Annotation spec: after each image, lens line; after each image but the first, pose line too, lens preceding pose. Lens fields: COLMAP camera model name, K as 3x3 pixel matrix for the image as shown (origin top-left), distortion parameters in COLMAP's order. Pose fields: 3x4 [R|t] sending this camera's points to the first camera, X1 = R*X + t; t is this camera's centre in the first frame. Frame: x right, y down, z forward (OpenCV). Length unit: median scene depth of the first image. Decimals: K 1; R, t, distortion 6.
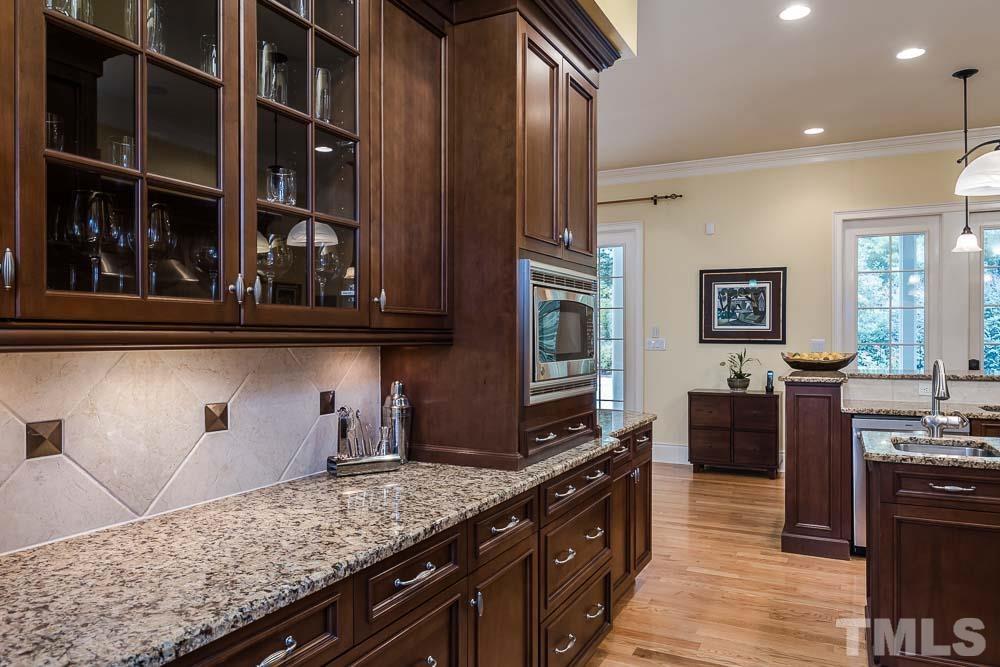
lens RADIAL K [[674.7, 0, 537.4], [0, 674.7, 334.6], [0, 0, 1]] dist [-0.000580, 0.005558]
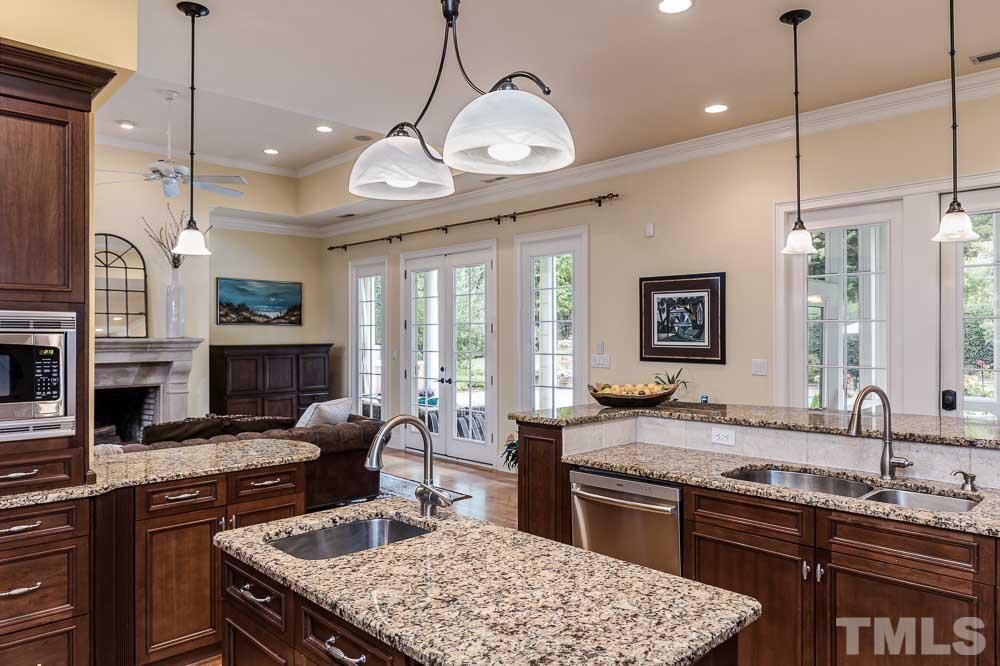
lens RADIAL K [[674.7, 0, 504.2], [0, 674.7, 335.1], [0, 0, 1]] dist [-0.000580, 0.005558]
pose [[0.939312, -0.005840, -0.343013, 0.384789], [0.005800, 0.999983, -0.001143, -0.021828], [0.343014, -0.000916, 0.939330, 0.118729]]
